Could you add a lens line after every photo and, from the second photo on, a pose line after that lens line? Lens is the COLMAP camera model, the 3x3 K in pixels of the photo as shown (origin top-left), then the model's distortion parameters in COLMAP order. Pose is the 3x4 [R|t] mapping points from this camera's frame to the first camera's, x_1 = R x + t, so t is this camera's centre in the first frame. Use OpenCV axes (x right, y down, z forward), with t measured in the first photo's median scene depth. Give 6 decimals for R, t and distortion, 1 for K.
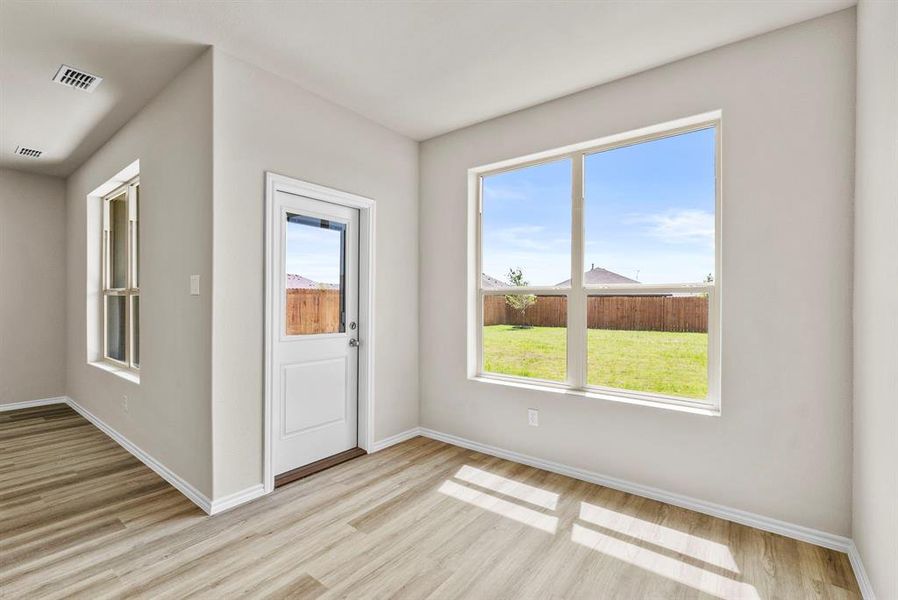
lens RADIAL K [[408.4, 0, 450.5], [0, 408.4, 301.8], [0, 0, 1]] dist [-0.007718, 0.001023]
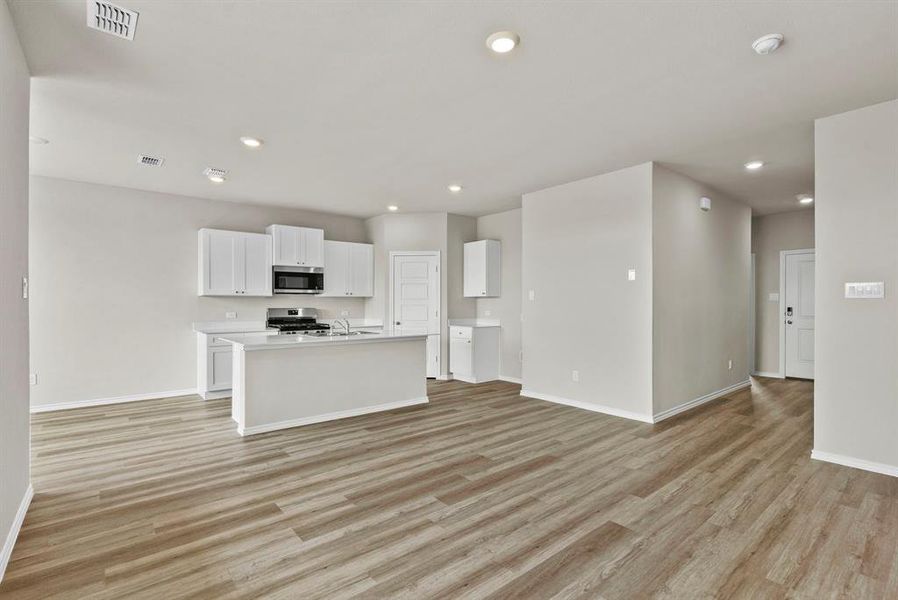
lens RADIAL K [[408.4, 0, 443.3], [0, 408.4, 301.8], [0, 0, 1]] dist [-0.007718, 0.001023]
pose [[-0.976892, -0.002130, 0.213721, -1.870104], [-0.000269, 0.999962, 0.008740, -0.017837], [-0.213732, 0.008480, -0.976856, 1.781175]]
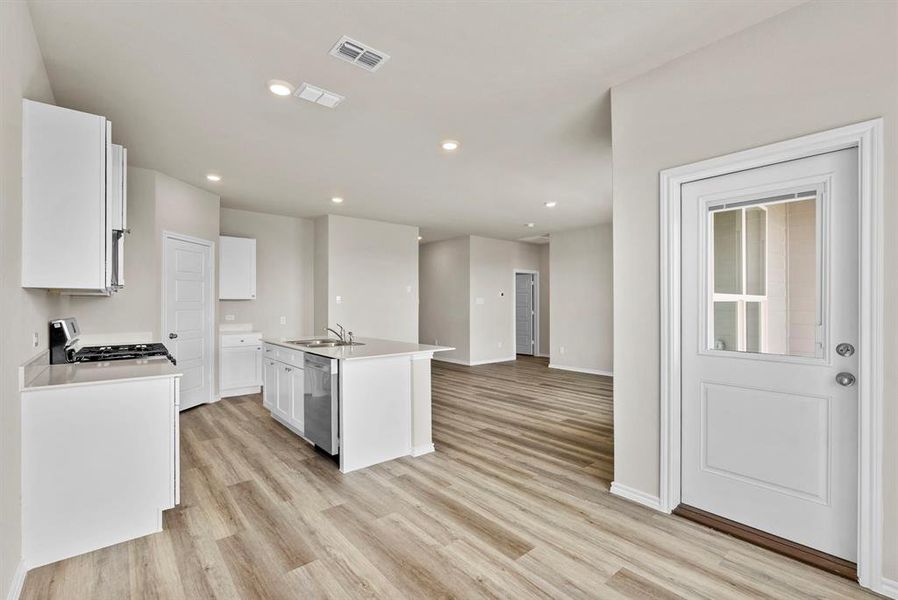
lens RADIAL K [[408.4, 0, 442.9], [0, 408.4, 295.9], [0, 0, 1]] dist [-0.007718, 0.001023]
pose [[-0.233108, -0.016575, -0.972309, 0.630868], [-0.002697, 0.999862, -0.016399, -0.011384], [0.972447, -0.001201, -0.233121, 0.777980]]
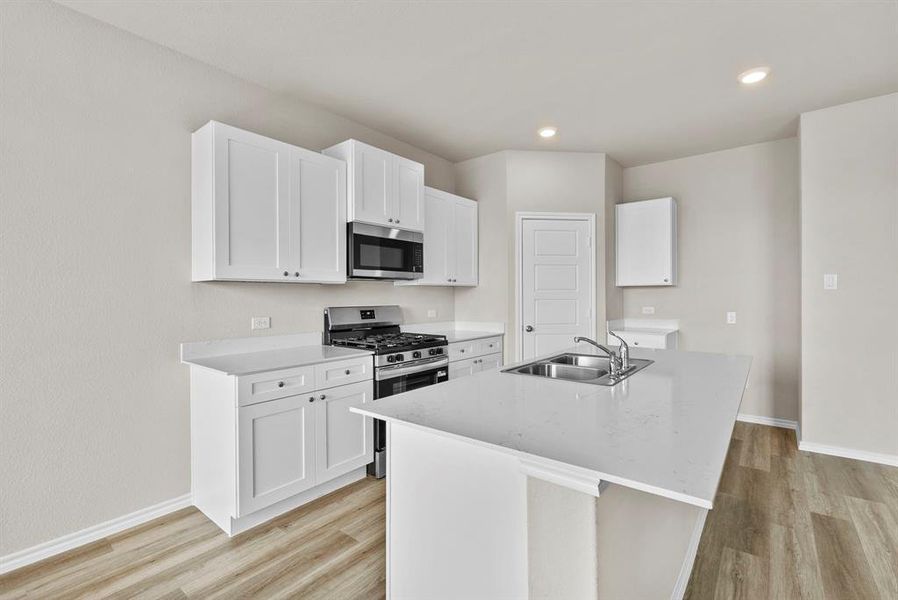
lens RADIAL K [[408.4, 0, 439.3], [0, 408.4, 287.2], [0, 0, 1]] dist [-0.007718, 0.001023]
pose [[-0.999996, 0.002638, 0.000392, -0.574997], [0.002633, 0.999924, -0.012052, -0.001858], [-0.000424, -0.012051, -0.999927, 0.797440]]
